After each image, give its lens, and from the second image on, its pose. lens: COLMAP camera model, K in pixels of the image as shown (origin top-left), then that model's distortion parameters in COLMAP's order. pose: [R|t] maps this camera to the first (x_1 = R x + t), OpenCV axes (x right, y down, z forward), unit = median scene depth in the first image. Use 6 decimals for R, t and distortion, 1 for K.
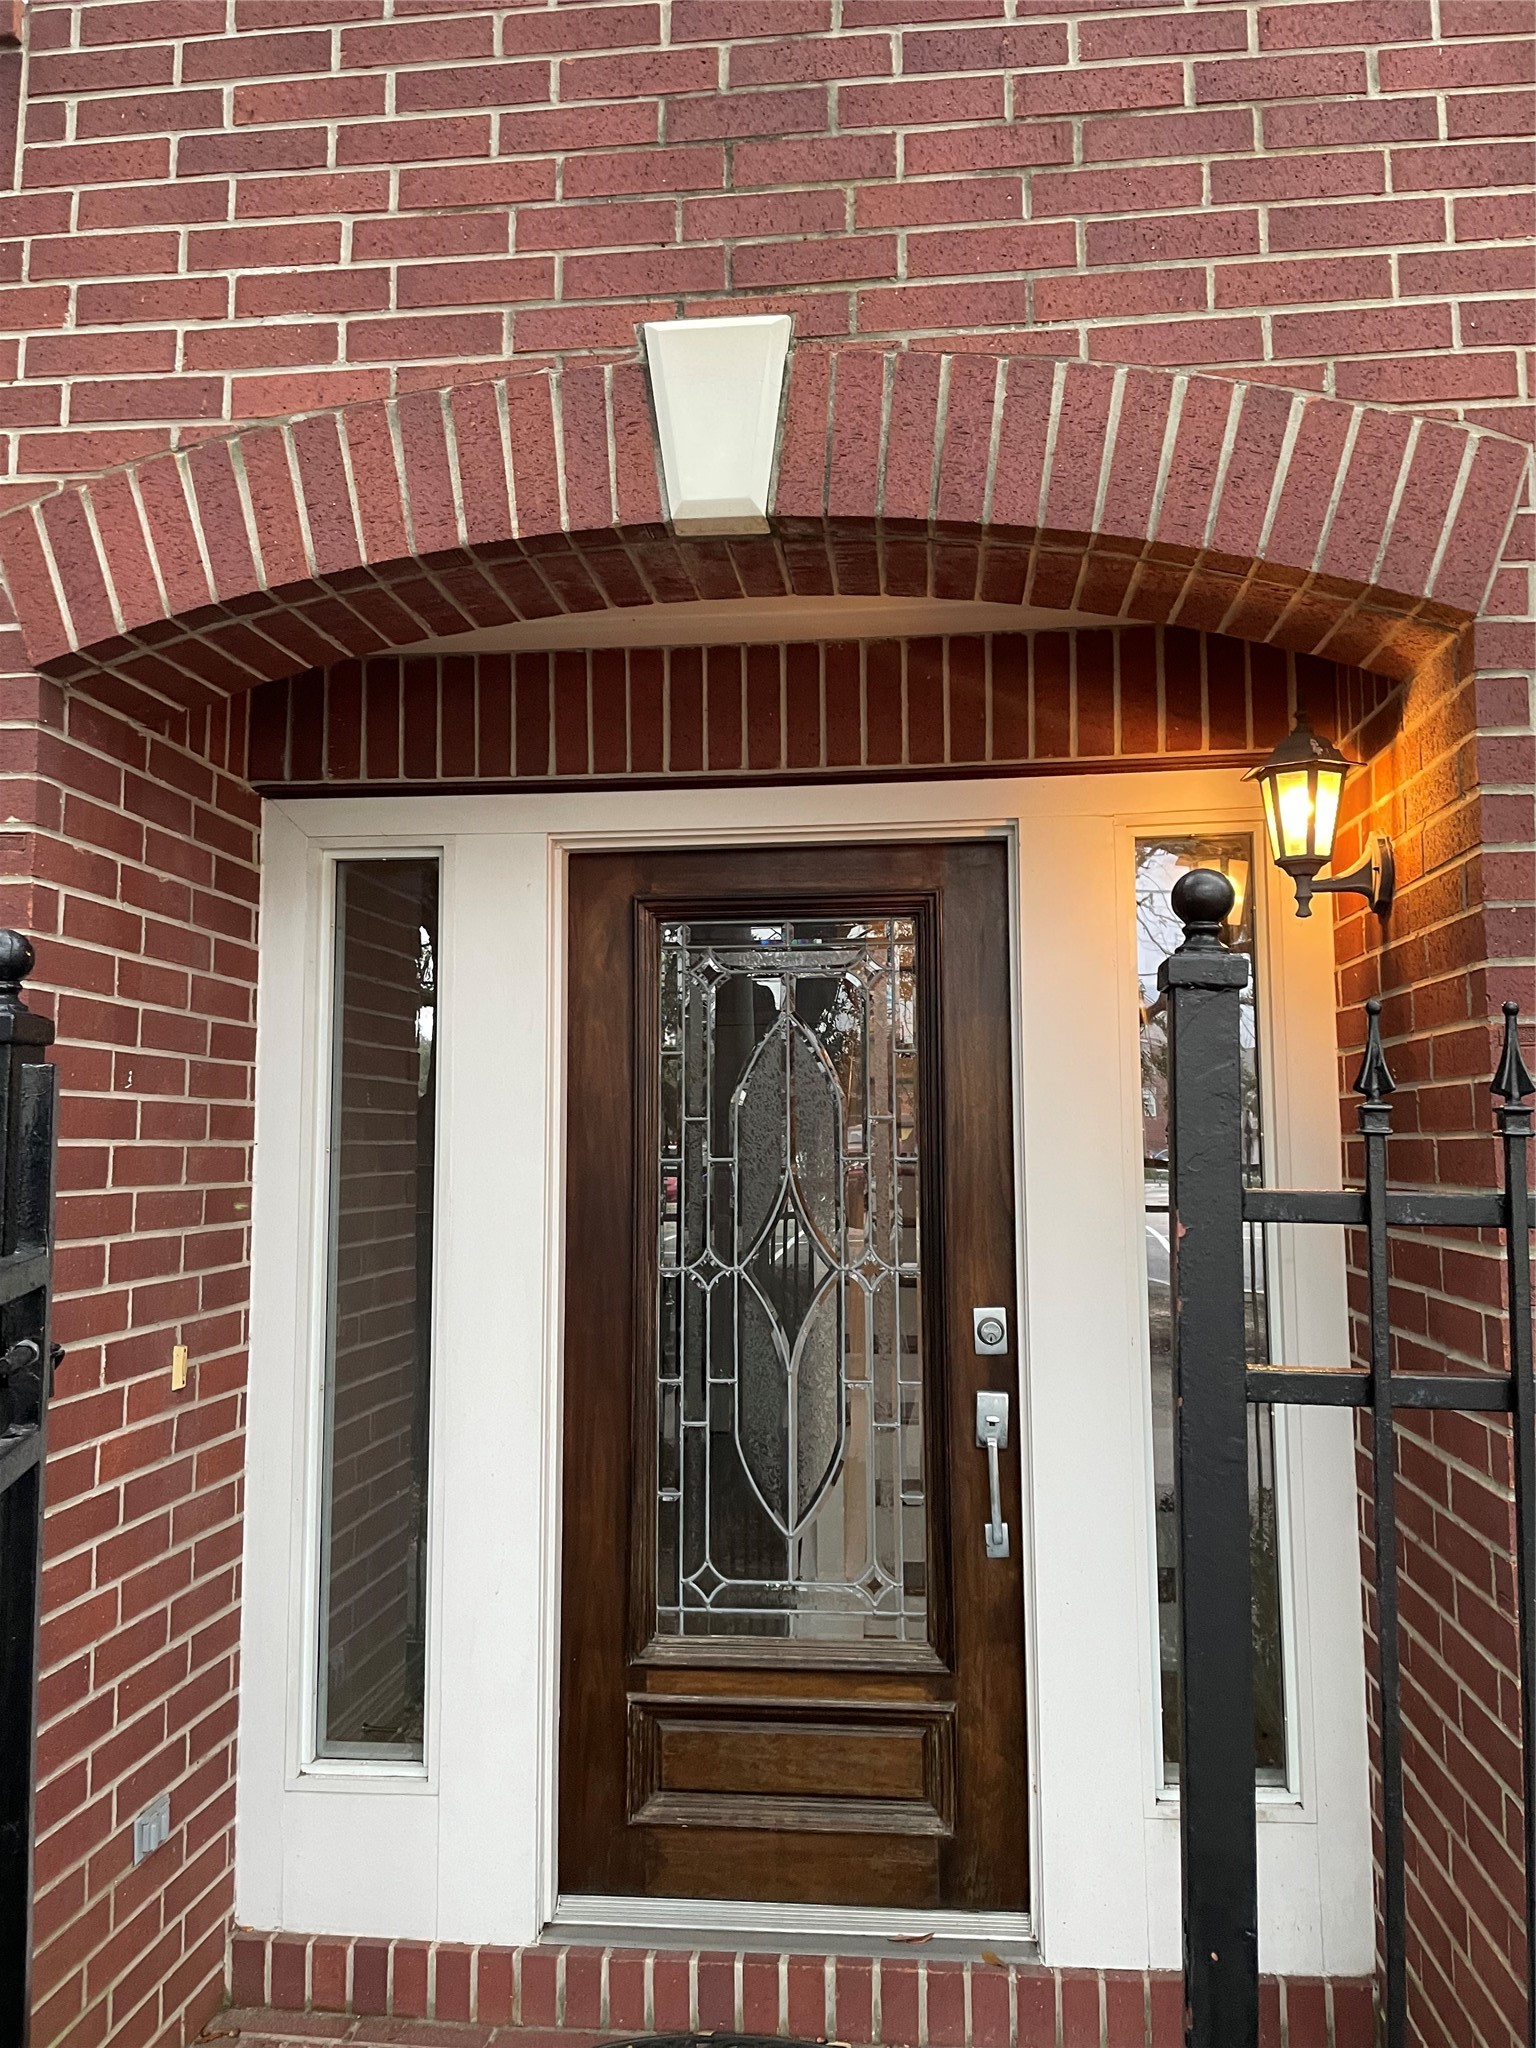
lens RADIAL K [[1530.7, 0, 754.0], [0, 1530.7, 1002.8], [0, 0, 1]] dist [0.080532, -0.114279]
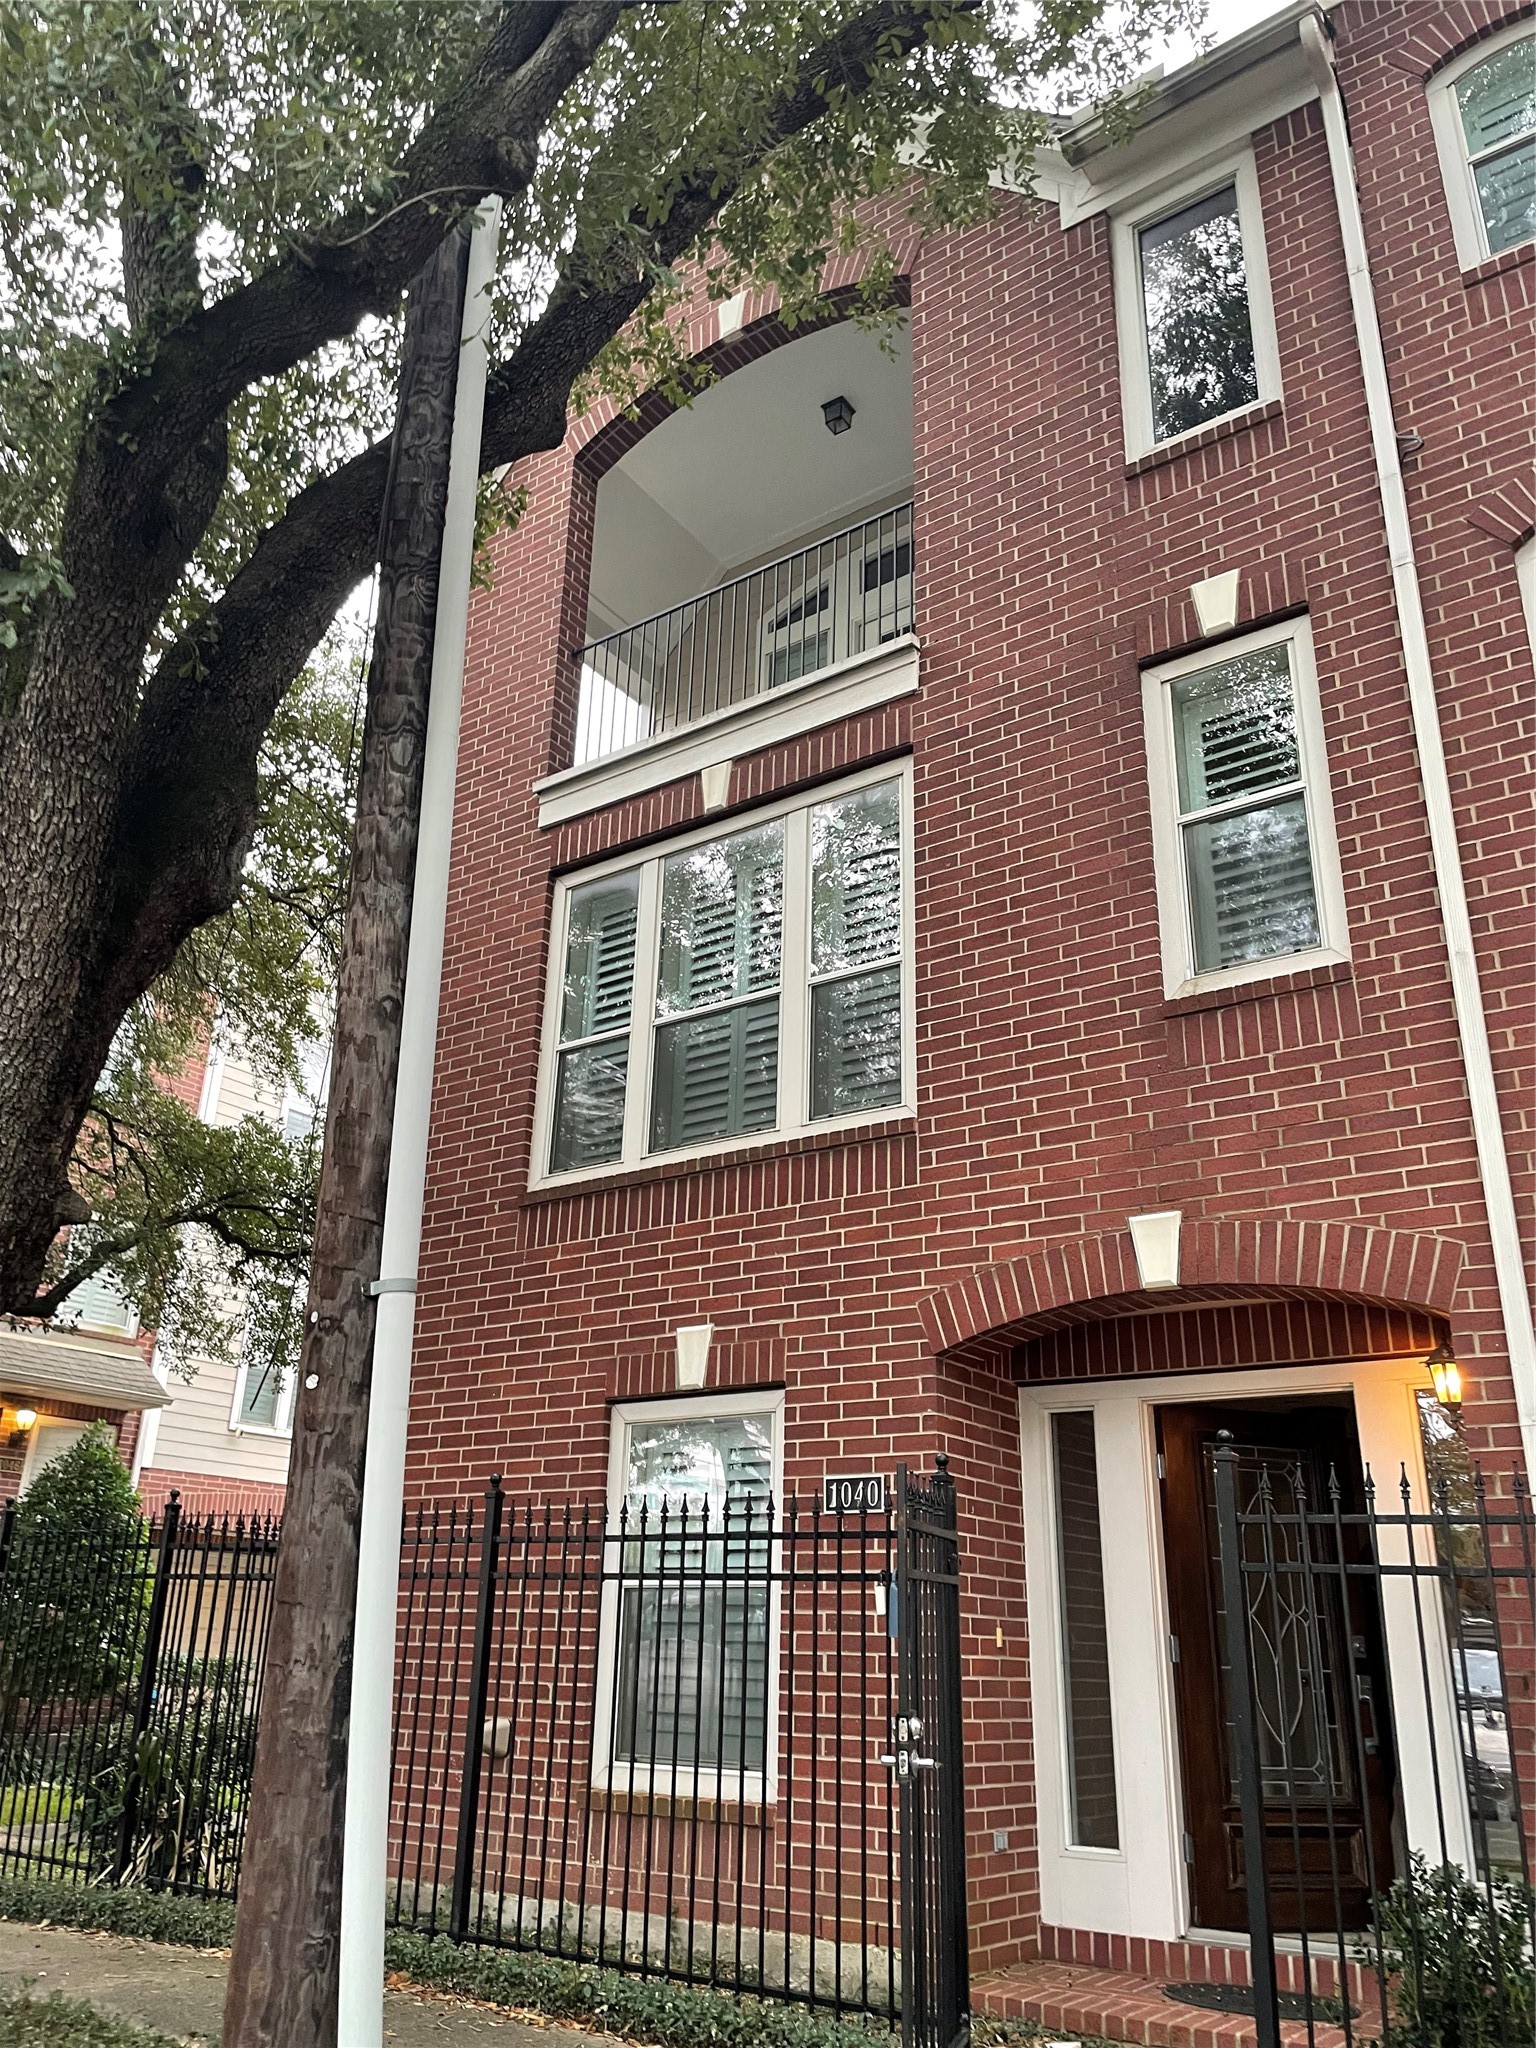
lens RADIAL K [[1530.7, 0, 754.0], [0, 1530.7, 1002.8], [0, 0, 1]] dist [0.080532, -0.114279]
pose [[0.868776, -0.165737, -0.466648, 0.681469], [0.011423, 0.948787, -0.315711, 0.061446], [0.495074, 0.268951, 0.826176, -1.685163]]
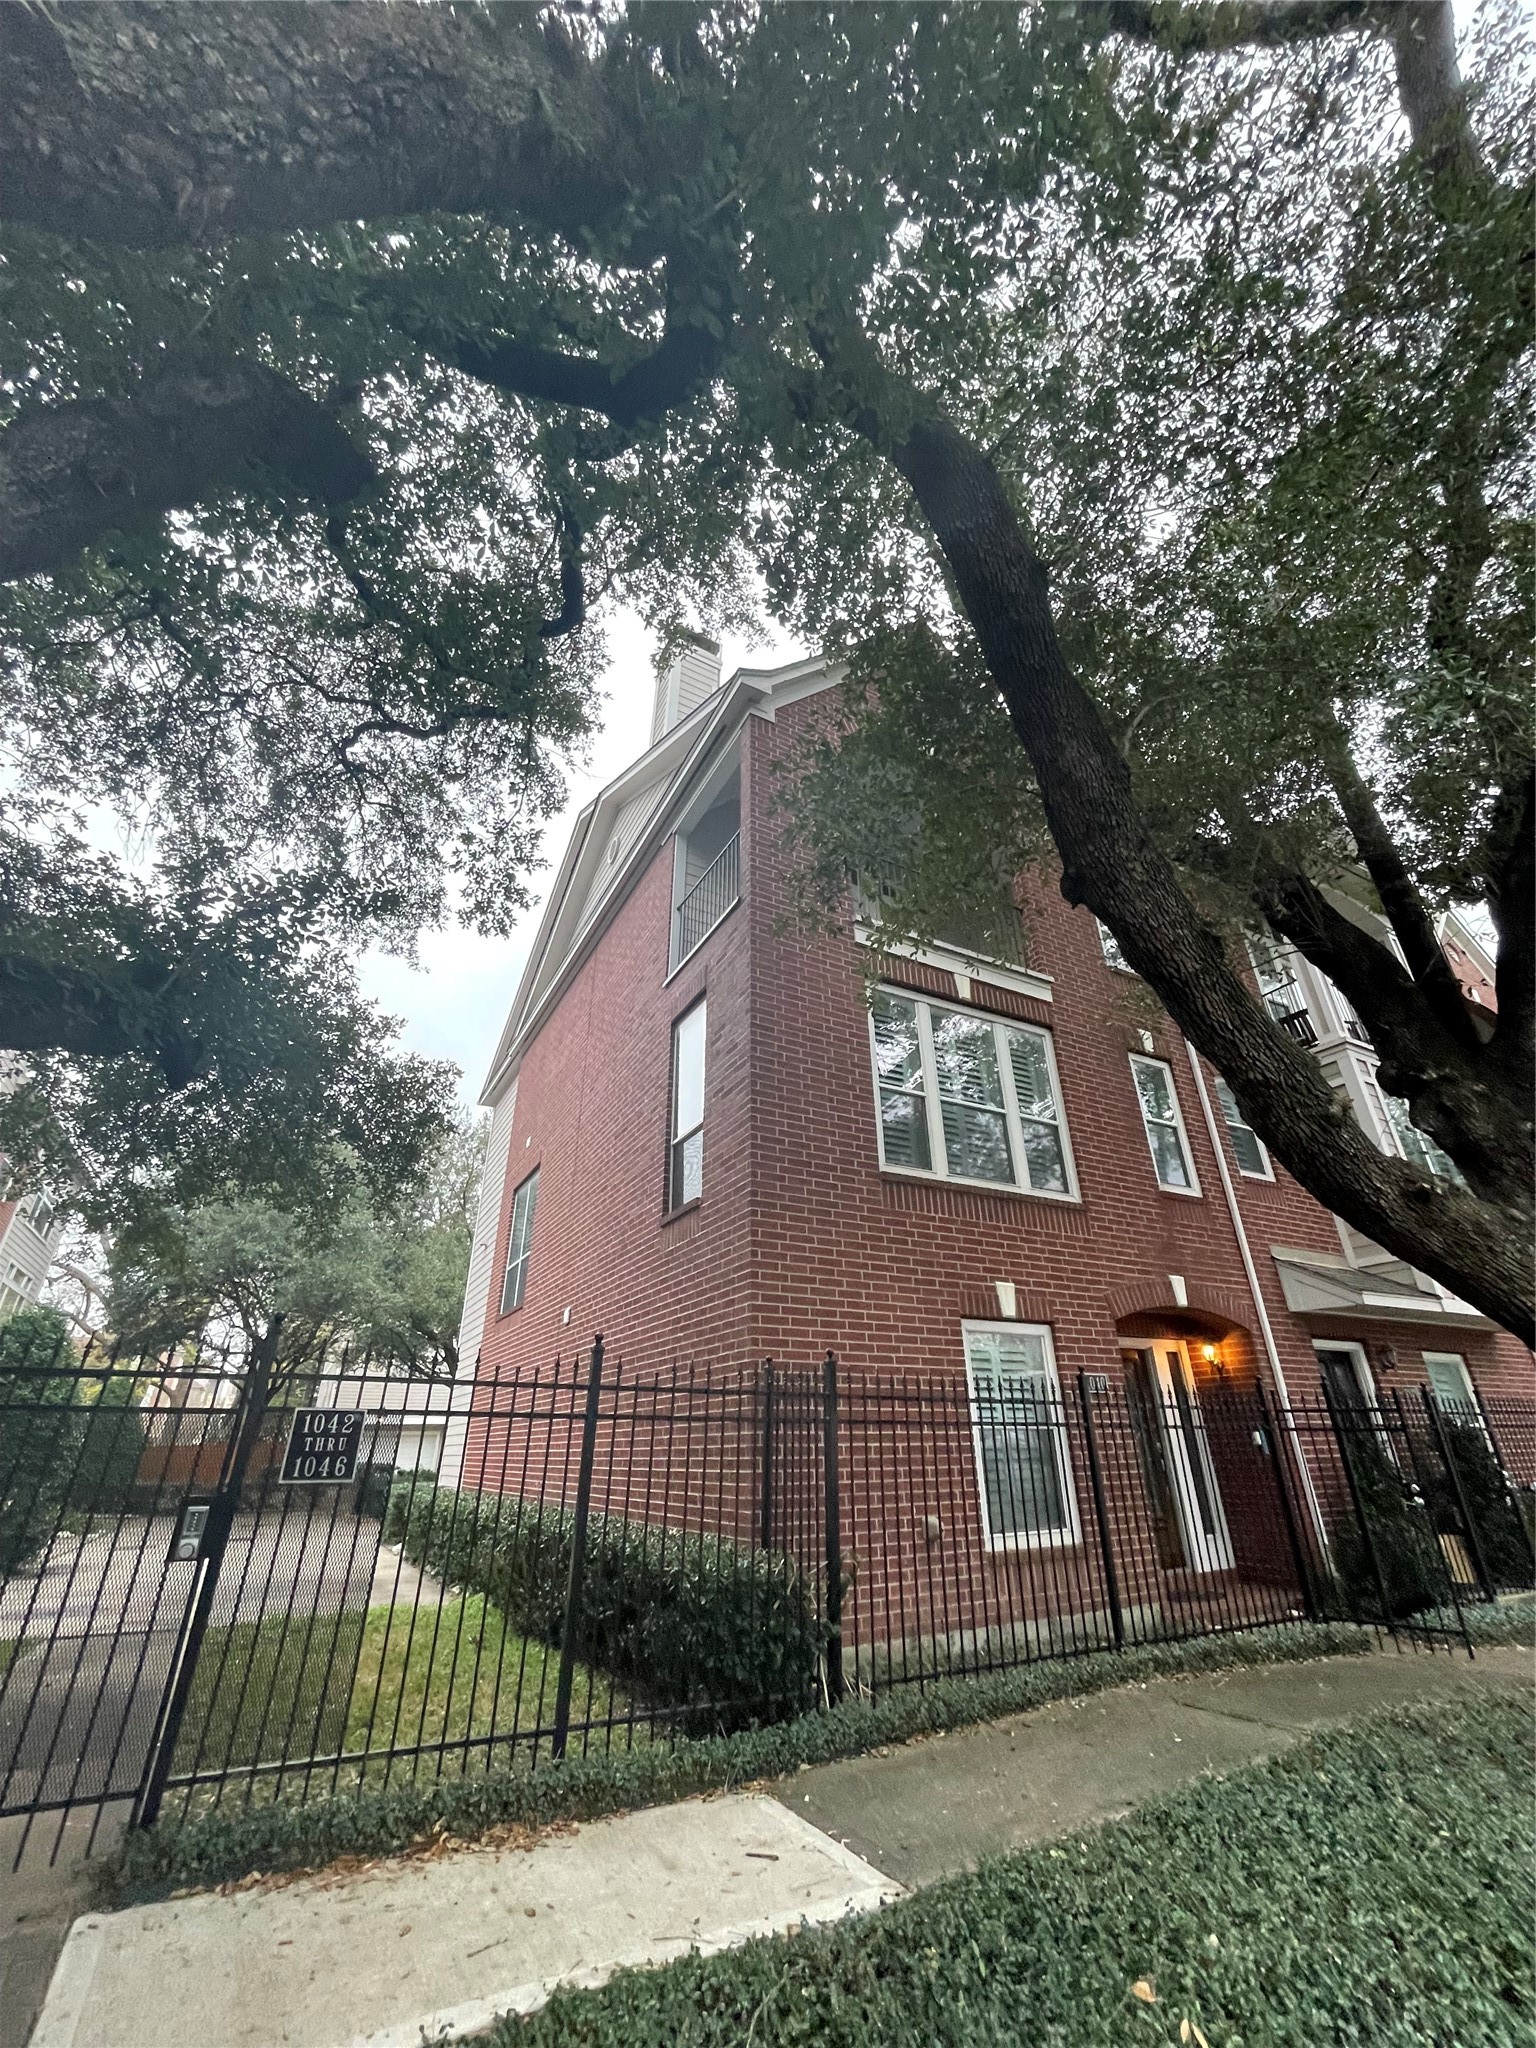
lens RADIAL K [[821.7, 0, 795.3], [0, 821.7, 1034.3], [0, 0, 1]] dist [0.000332, -0.000004]
pose [[0.815228, 0.257302, 0.518844, -3.519657], [-0.035838, 0.916582, -0.398236, 0.097527], [-0.578030, 0.306059, 0.756445, -1.117311]]
